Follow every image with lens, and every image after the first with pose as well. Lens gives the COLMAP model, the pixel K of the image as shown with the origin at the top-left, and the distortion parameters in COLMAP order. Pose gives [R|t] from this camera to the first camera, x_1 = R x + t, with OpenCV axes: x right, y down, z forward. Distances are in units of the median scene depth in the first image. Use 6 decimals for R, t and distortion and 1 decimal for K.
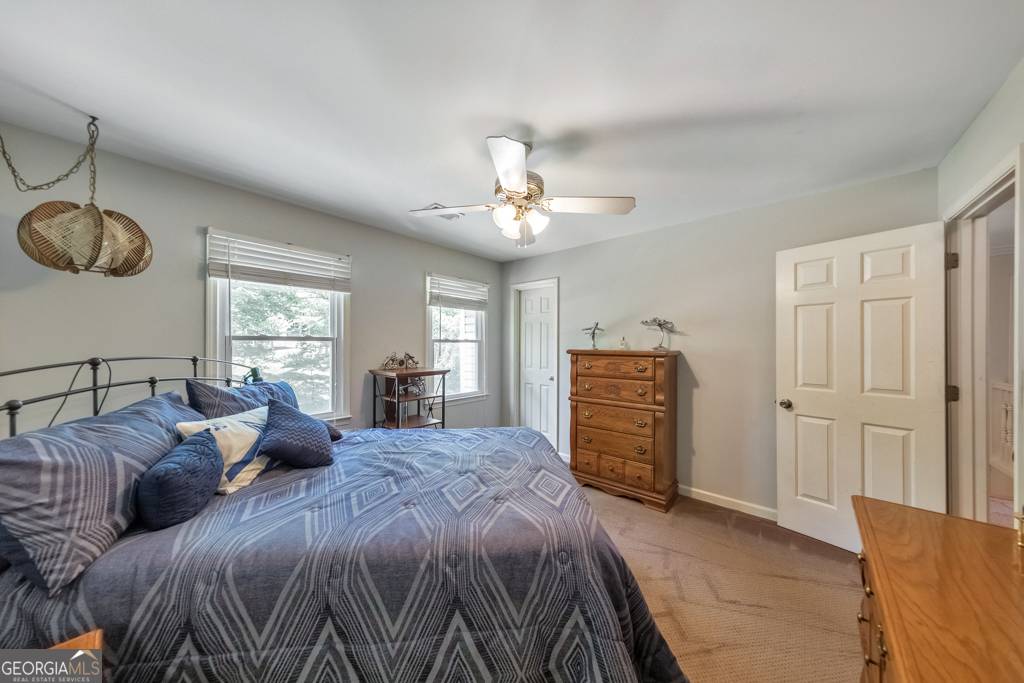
lens RADIAL K [[327.7, 0, 505.8], [0, 327.7, 347.3], [0, 0, 1]] dist [0.000076, 0.000110]
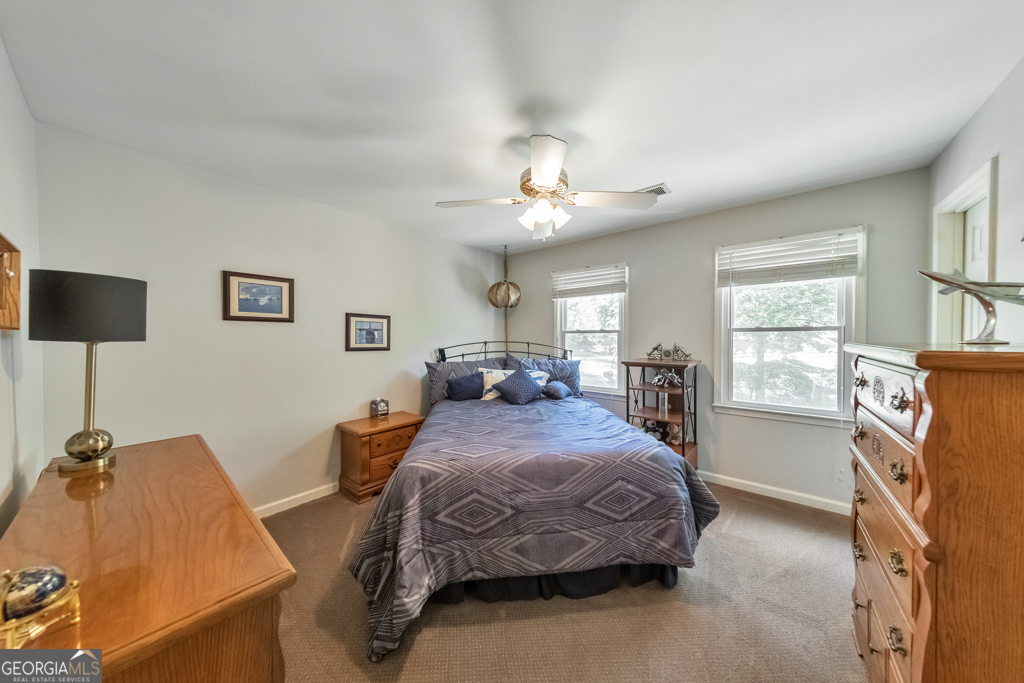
lens RADIAL K [[318.4, 0, 513.9], [0, 318.4, 344.3], [0, 0, 1]] dist [-0.000512, -0.000061]
pose [[0.019279, 0.022509, -0.999561, 0.911209], [-0.003330, 0.999742, 0.022449, -0.001497], [0.999809, 0.002896, 0.019349, 0.772063]]
